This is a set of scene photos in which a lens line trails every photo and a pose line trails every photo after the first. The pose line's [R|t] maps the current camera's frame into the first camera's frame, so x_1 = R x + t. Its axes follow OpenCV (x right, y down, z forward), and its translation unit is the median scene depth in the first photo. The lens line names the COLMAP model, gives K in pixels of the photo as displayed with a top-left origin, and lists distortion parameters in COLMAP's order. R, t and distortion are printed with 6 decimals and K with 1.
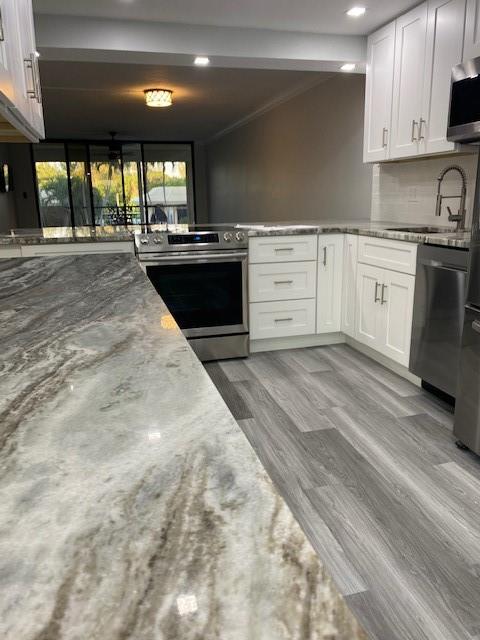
lens RADIAL K [[488.8, 0, 234.2], [0, 488.8, 315.0], [0, 0, 1]] dist [0.022696, -0.033780]
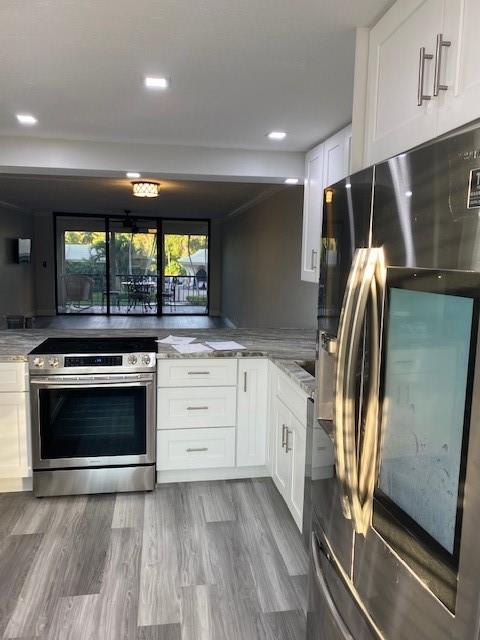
lens RADIAL K [[488.8, 0, 246.8], [0, 488.8, 301.3], [0, 0, 1]] dist [0.022696, -0.033780]
pose [[0.995027, 0.046632, -0.088015, 0.263571], [-0.058486, 0.988799, -0.137313, -0.144816], [0.080626, 0.141778, 0.986610, 0.080562]]
